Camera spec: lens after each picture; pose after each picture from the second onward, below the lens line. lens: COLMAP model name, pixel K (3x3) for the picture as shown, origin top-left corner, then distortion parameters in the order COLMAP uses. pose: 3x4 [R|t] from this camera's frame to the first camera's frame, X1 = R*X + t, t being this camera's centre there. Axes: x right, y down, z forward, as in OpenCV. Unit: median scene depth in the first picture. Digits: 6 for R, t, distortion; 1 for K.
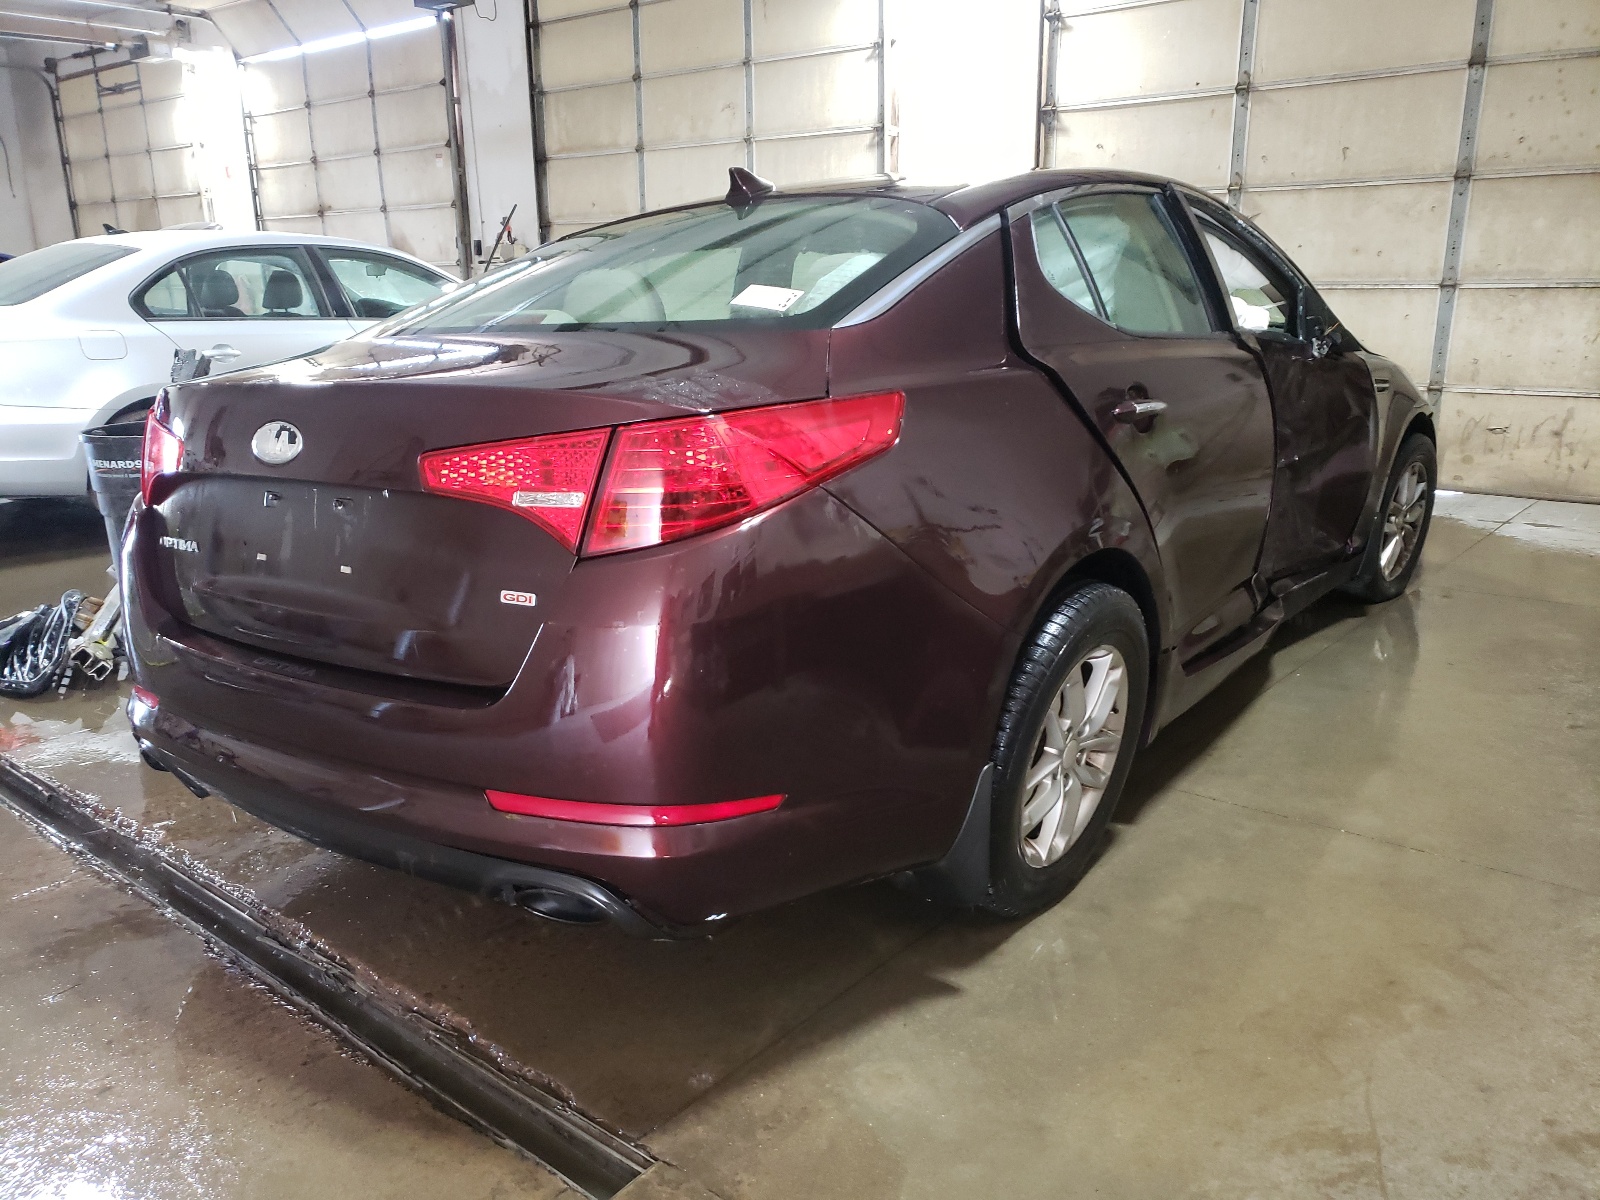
lens RADIAL K [[1218.3, 0, 800.5], [0, 1218.3, 601.1], [0, 0, 1]] dist [-0.009977, -0.005010]
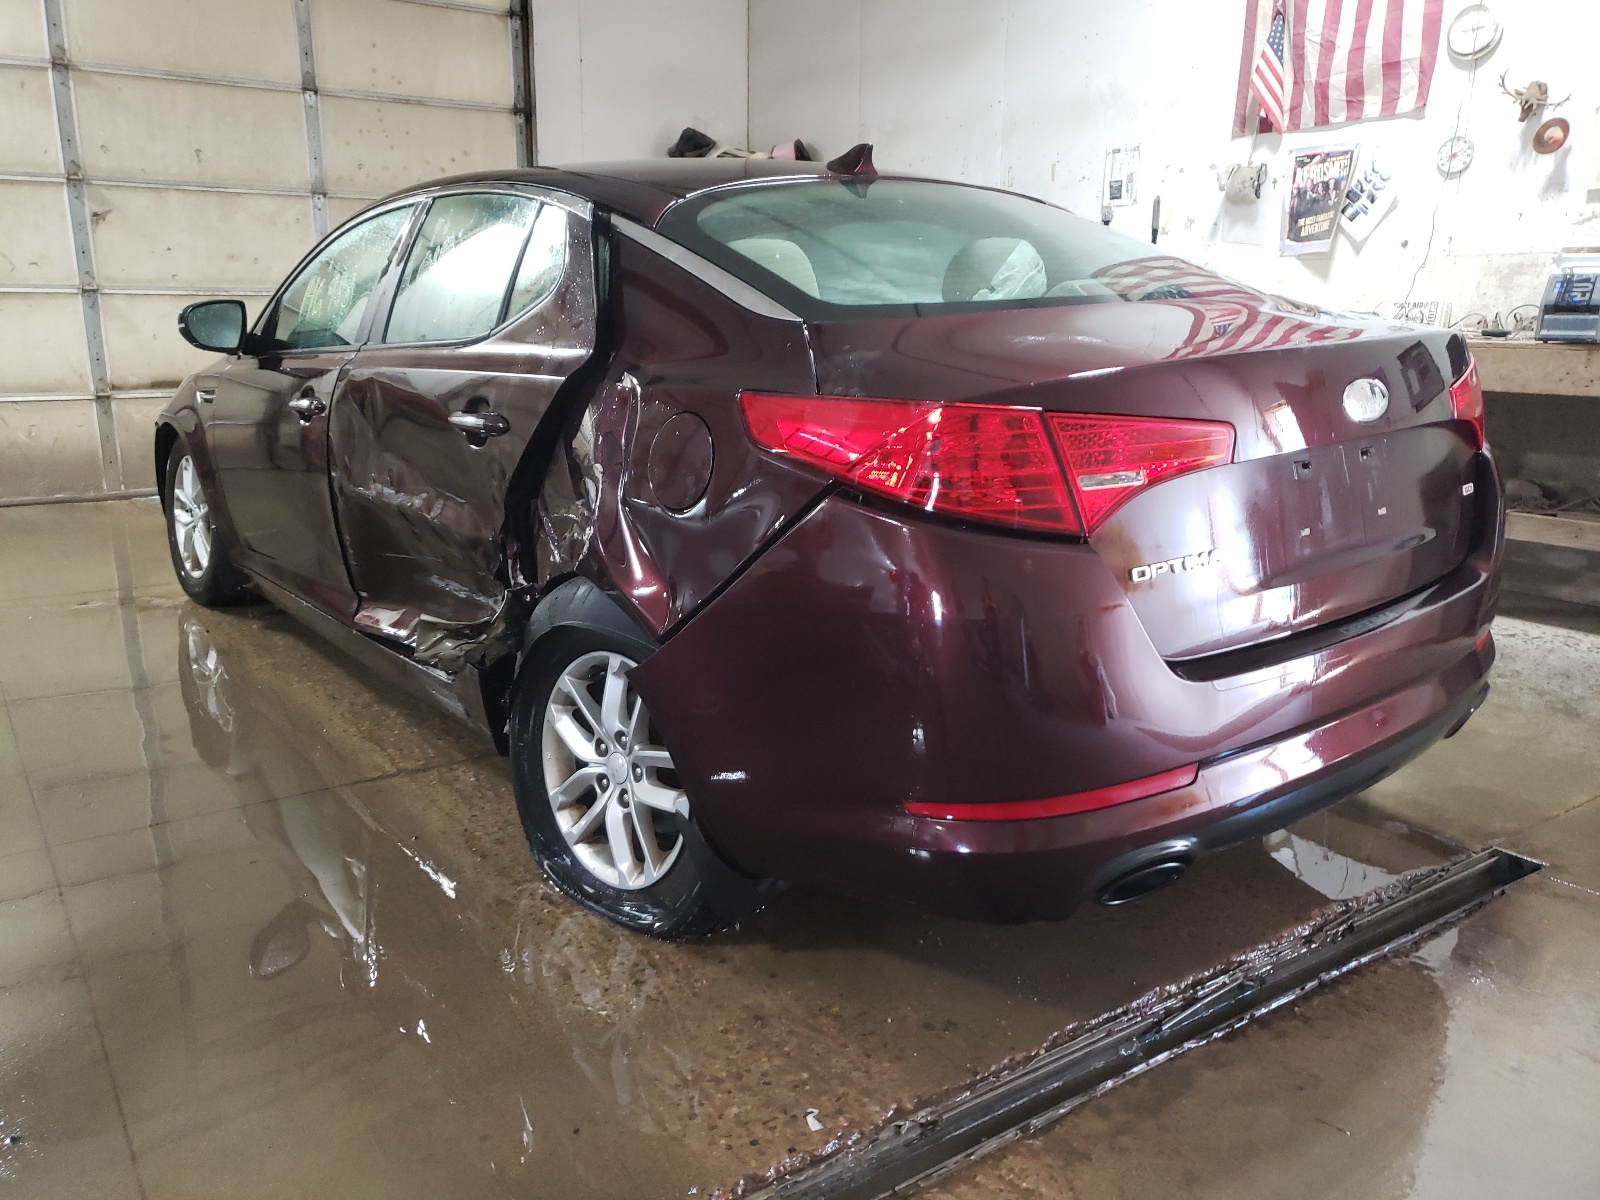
lens RADIAL K [[1218.3, 0, 800.4], [0, 1218.3, 601.9], [0, 0, 1]] dist [-0.009977, -0.005010]
pose [[0.242061, -0.211558, 0.946916, -0.436022], [0.230638, 0.960512, 0.155637, -0.066750], [-0.942450, 0.180721, 0.281296, 0.341775]]
